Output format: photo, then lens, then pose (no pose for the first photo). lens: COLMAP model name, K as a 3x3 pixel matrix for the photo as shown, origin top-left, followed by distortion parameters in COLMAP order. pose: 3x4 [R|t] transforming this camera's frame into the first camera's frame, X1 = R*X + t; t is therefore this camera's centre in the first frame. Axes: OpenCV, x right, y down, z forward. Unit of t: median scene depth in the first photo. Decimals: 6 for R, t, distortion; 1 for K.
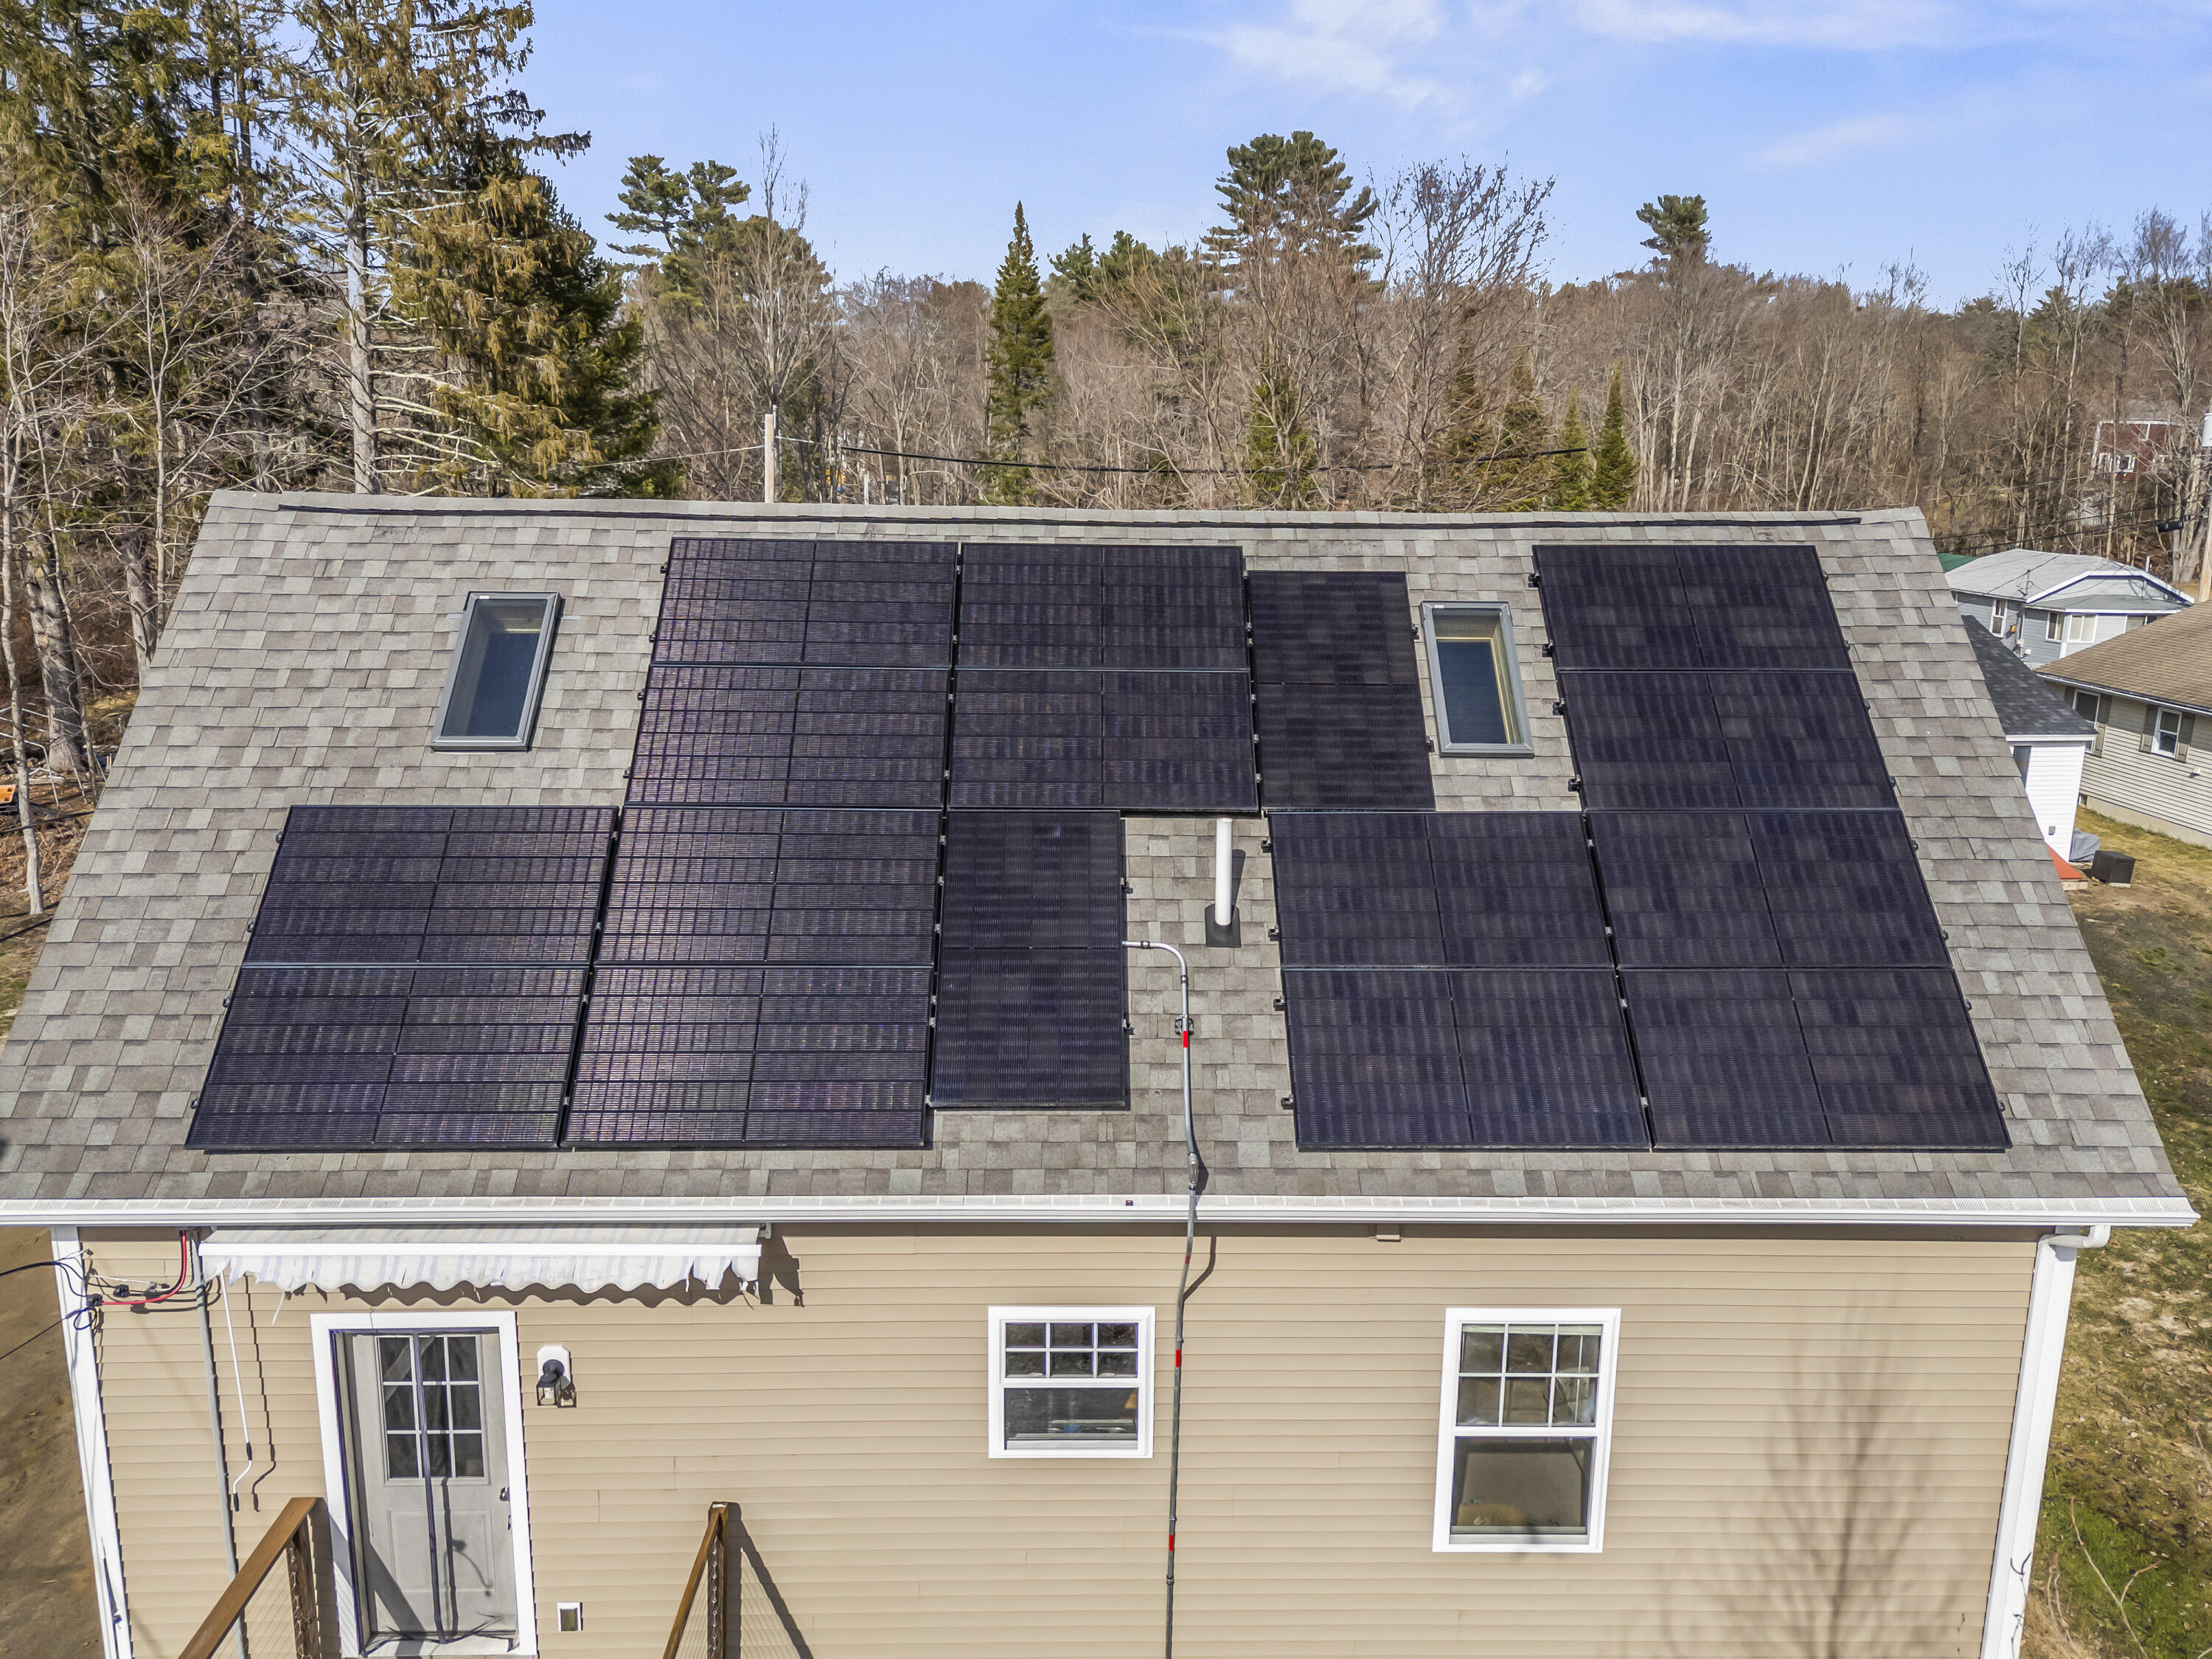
lens RADIAL K [[1617.7, 0, 1104.6], [0, 1617.7, 821.2], [0, 0, 1]] dist [0.067781, -0.057831]
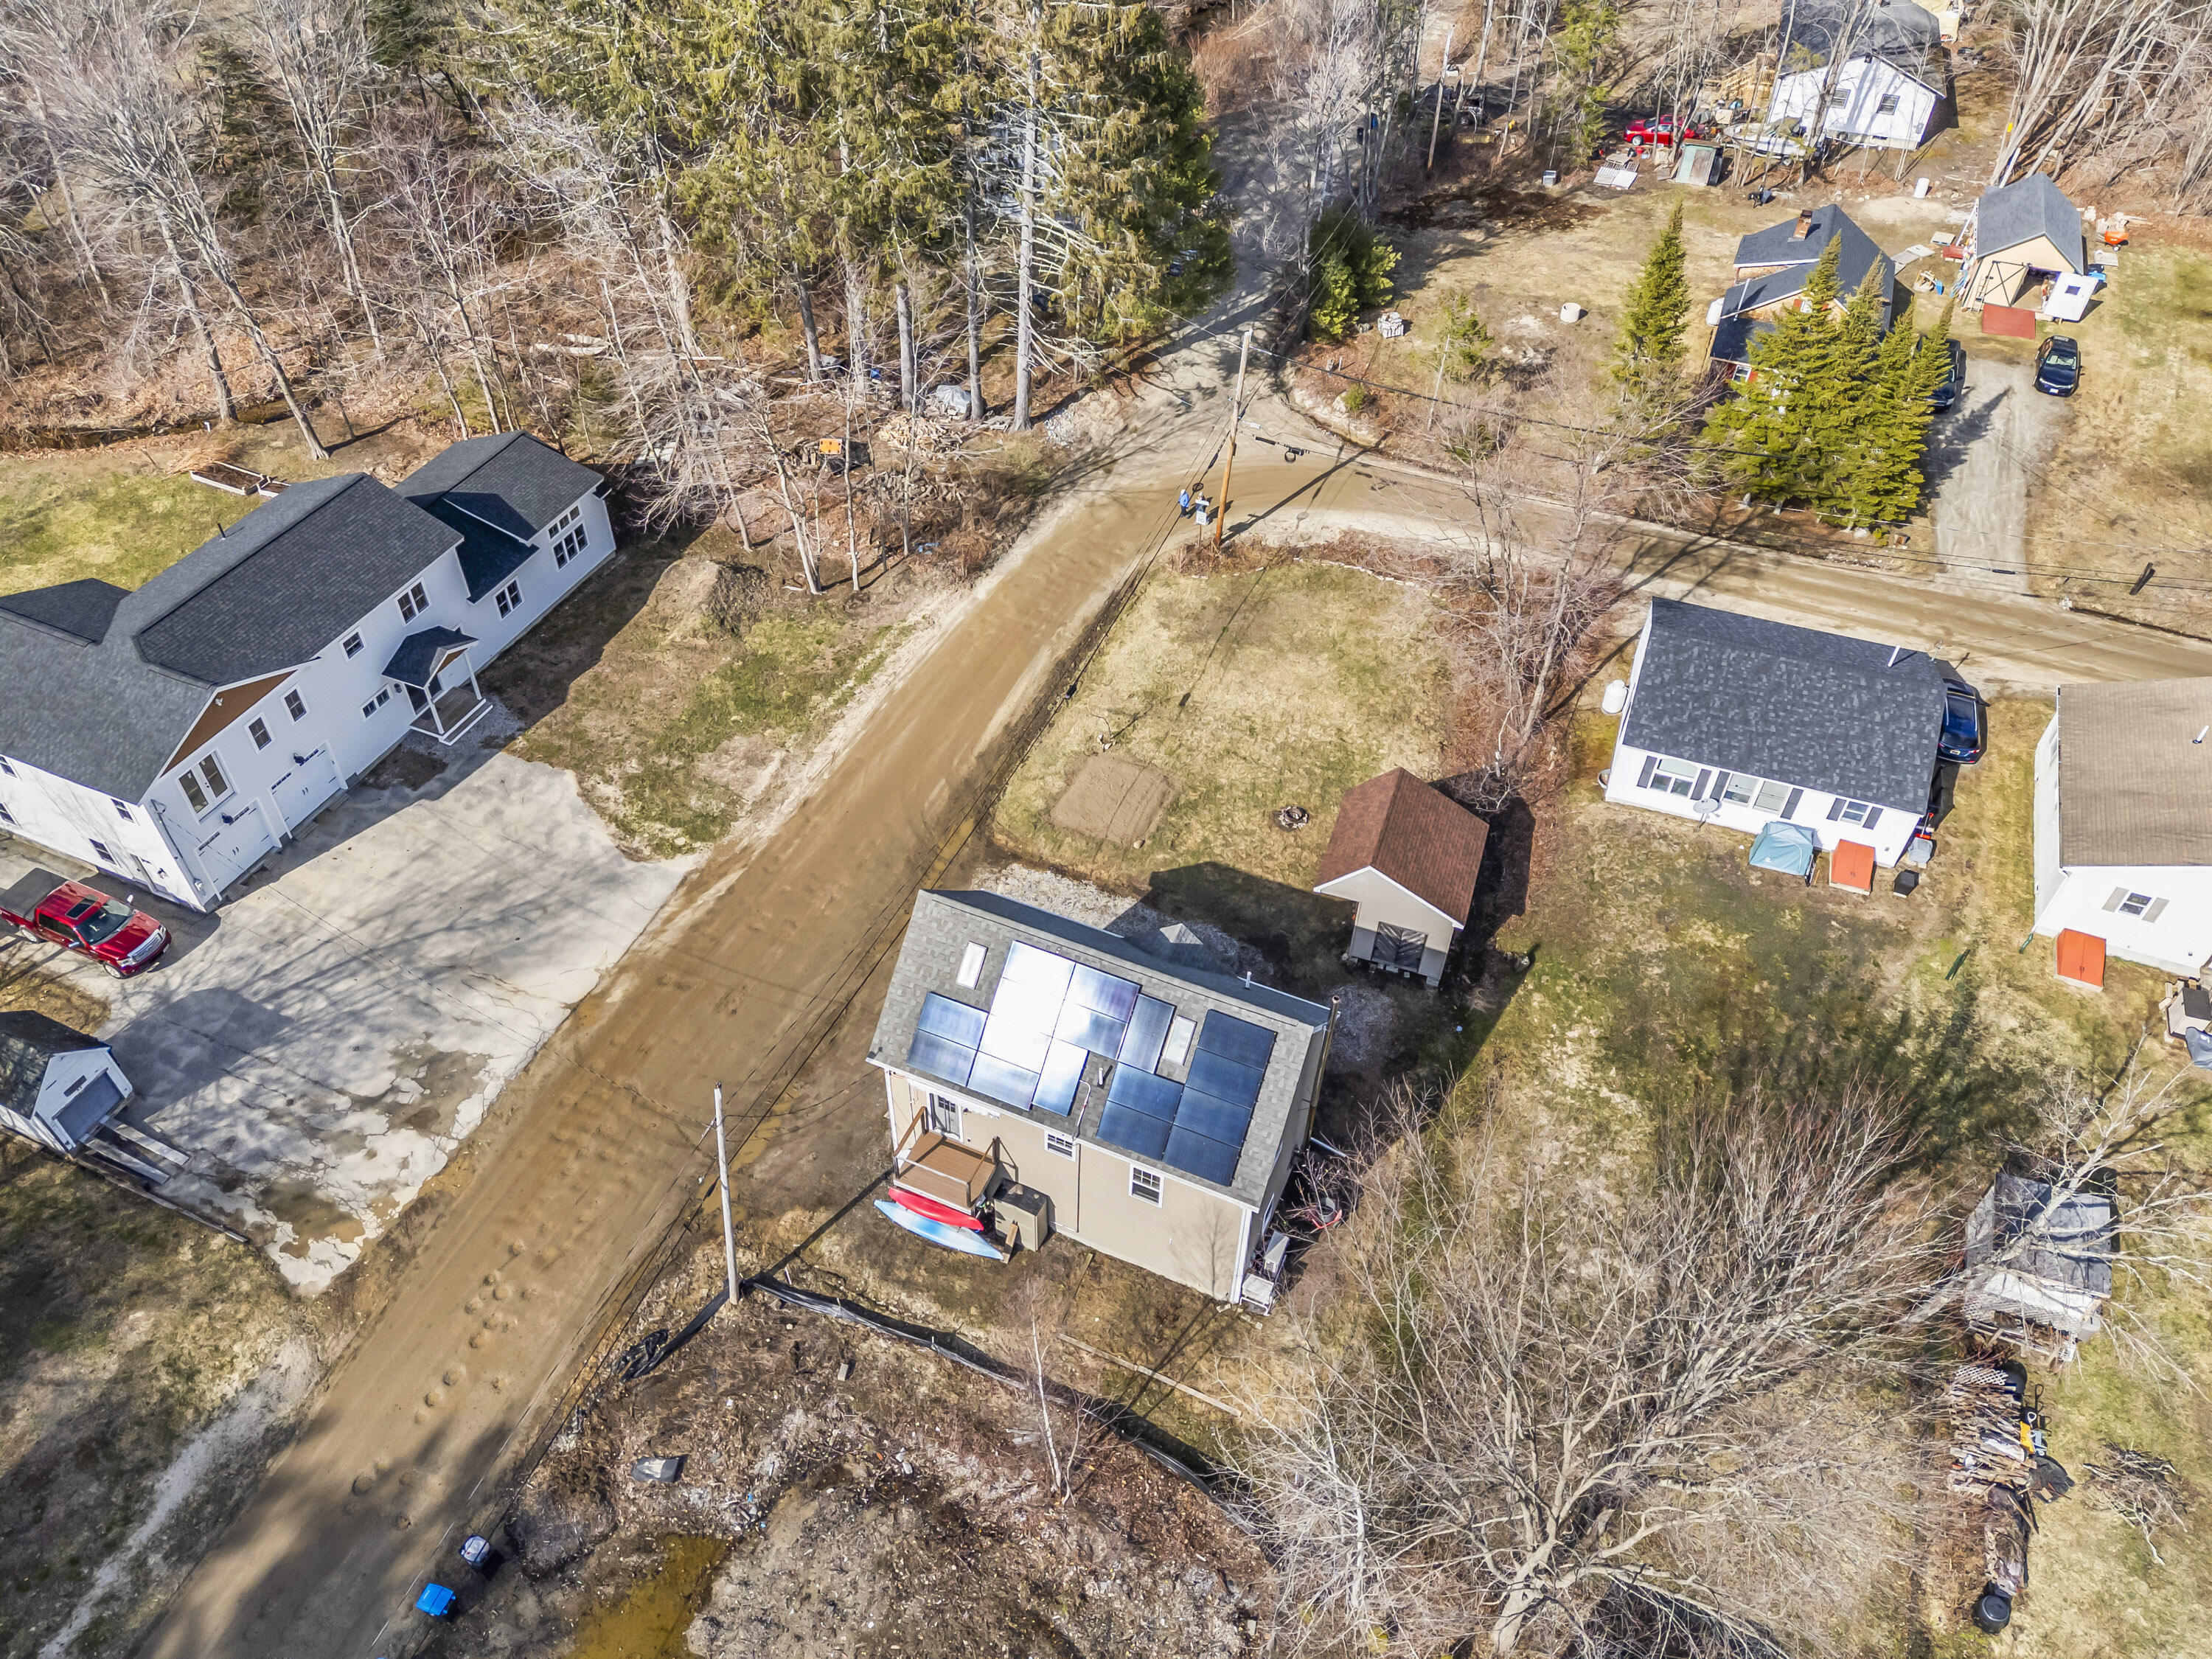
lens RADIAL K [[1617.7, 0, 1098.2], [0, 1617.7, 811.8], [0, 0, 1]] dist [0.067781, -0.057831]
pose [[0.904957, 0.303912, -0.297810, 1.230787], [-0.102257, 0.834722, 0.541095, -3.154378], [0.413033, -0.459214, 0.786464, -2.331886]]
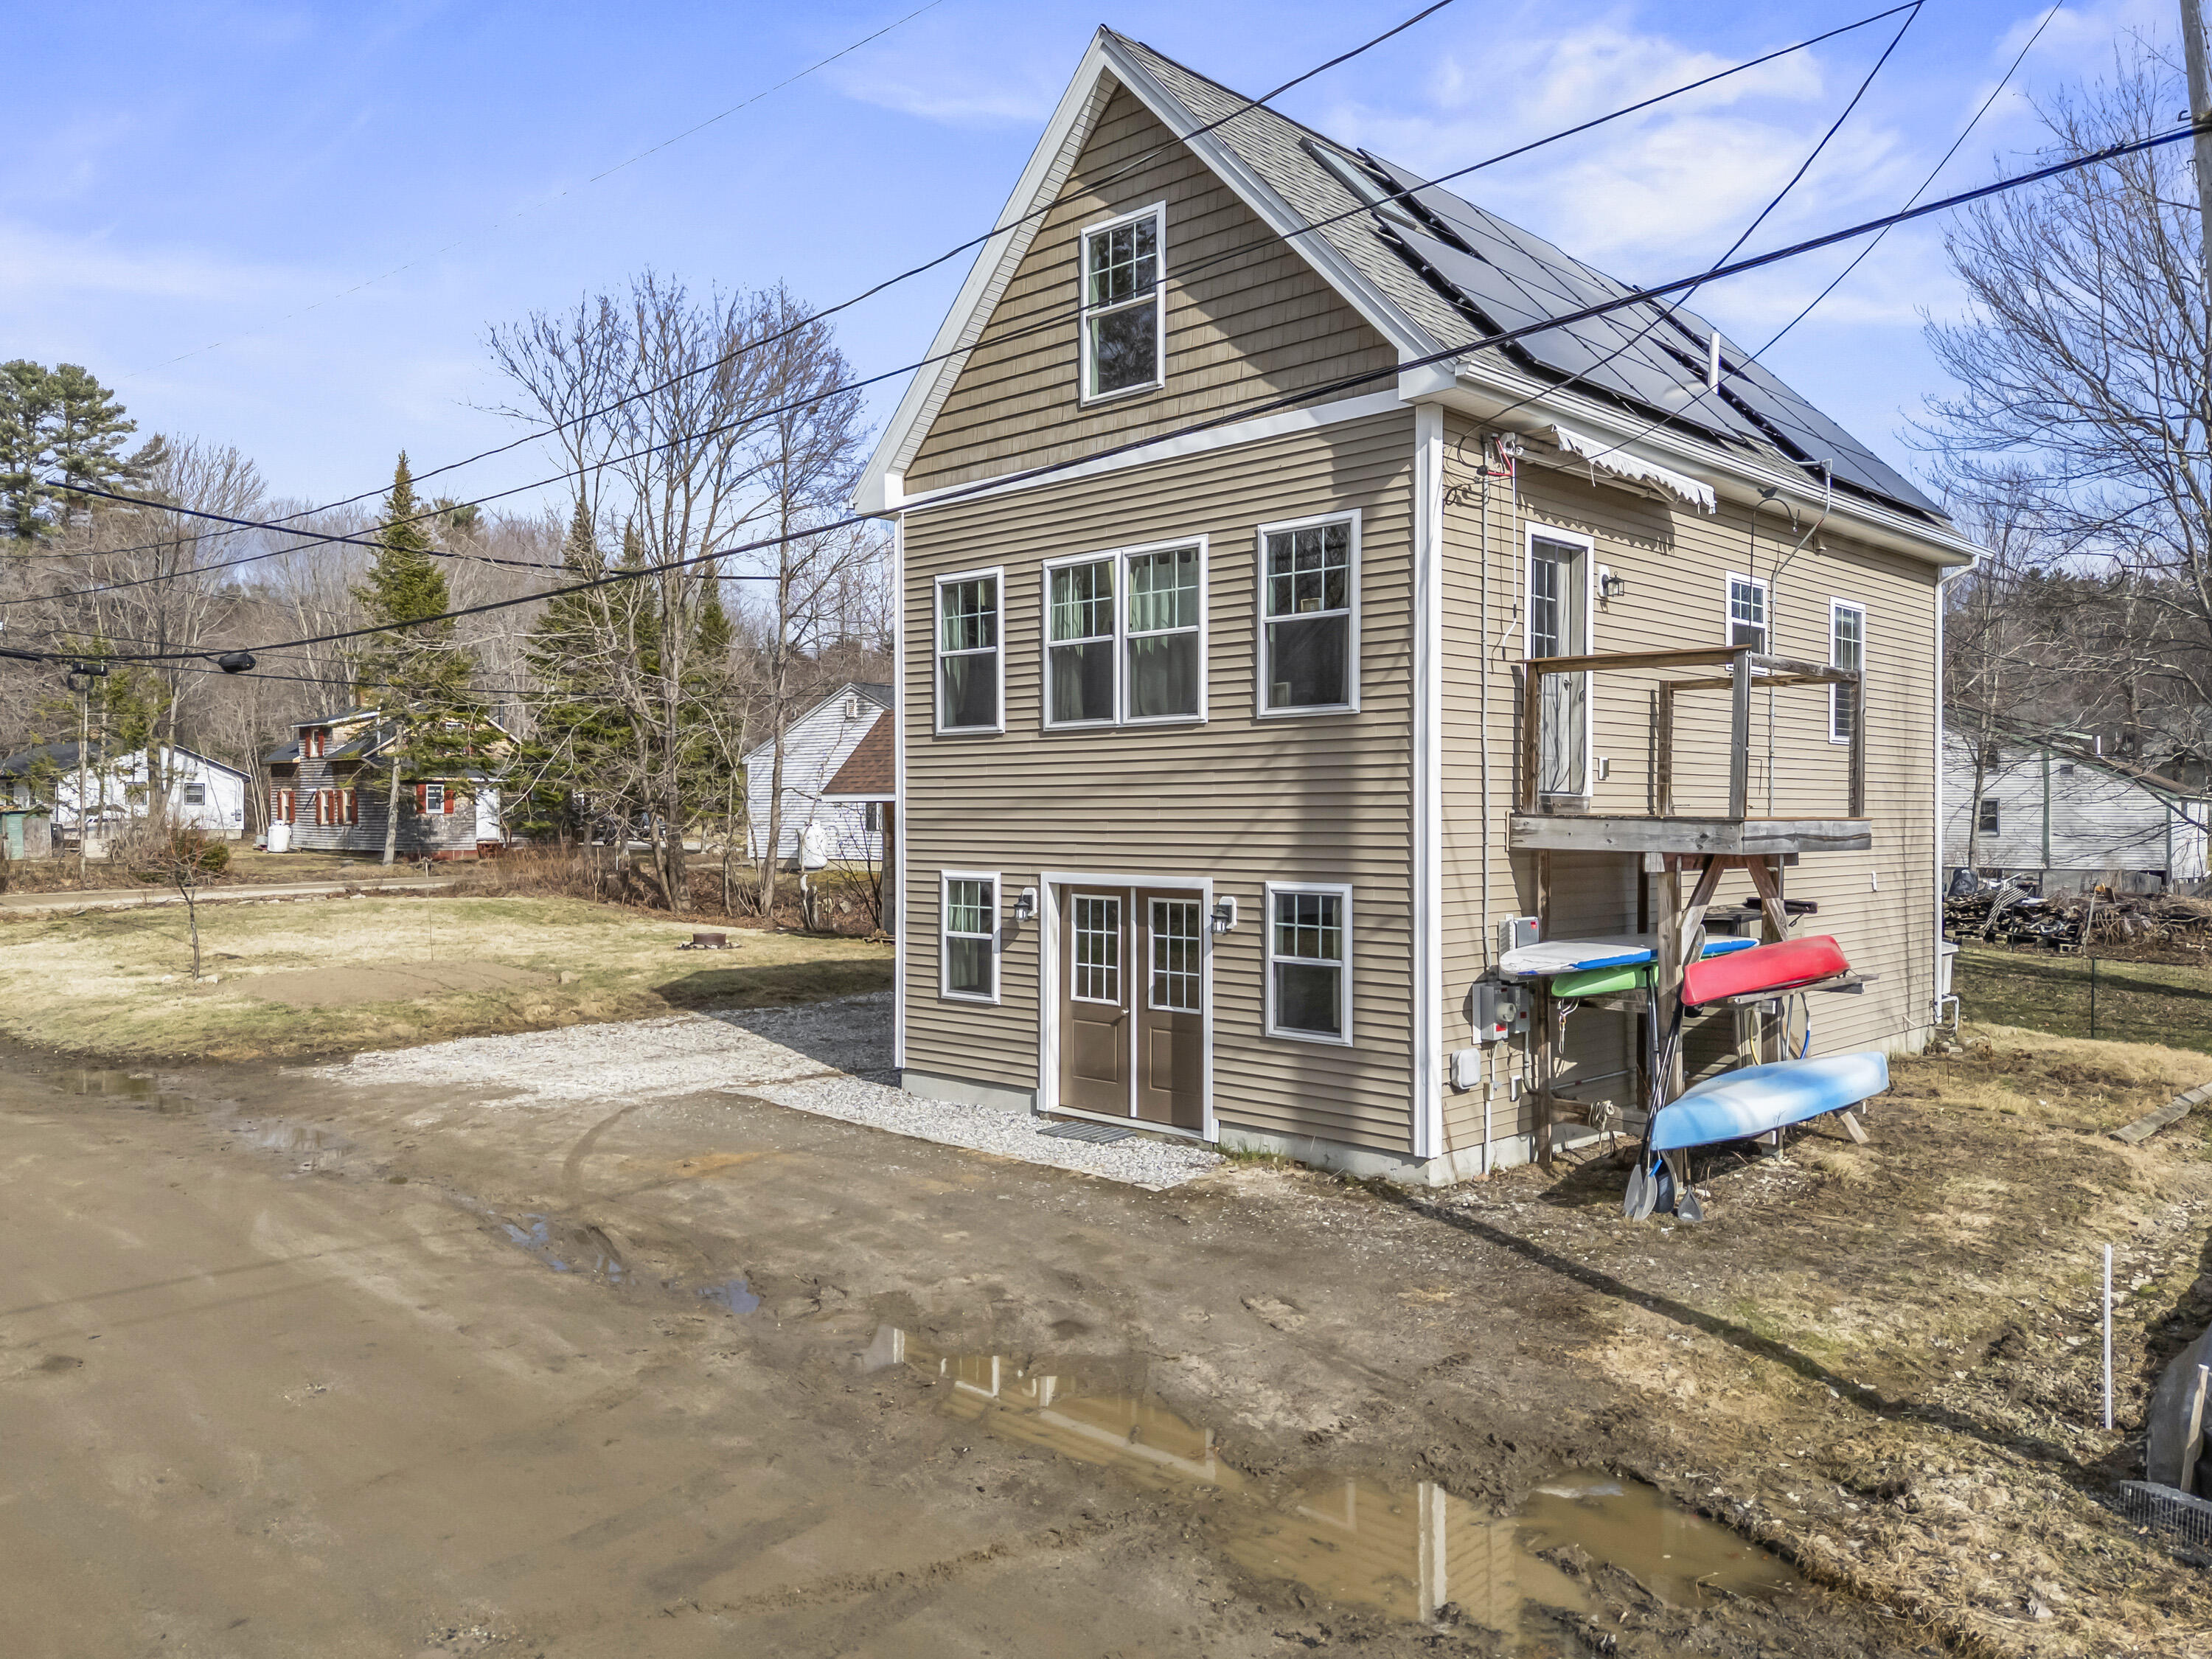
lens RADIAL K [[1617.7, 0, 1141.2], [0, 1617.7, 806.4], [0, 0, 1]] dist [0.067781, -0.057831]
pose [[0.705554, -0.009702, 0.708590, -1.701835], [0.160741, 0.976035, -0.146688, 0.686014], [-0.690186, 0.217396, 0.690205, 0.295206]]
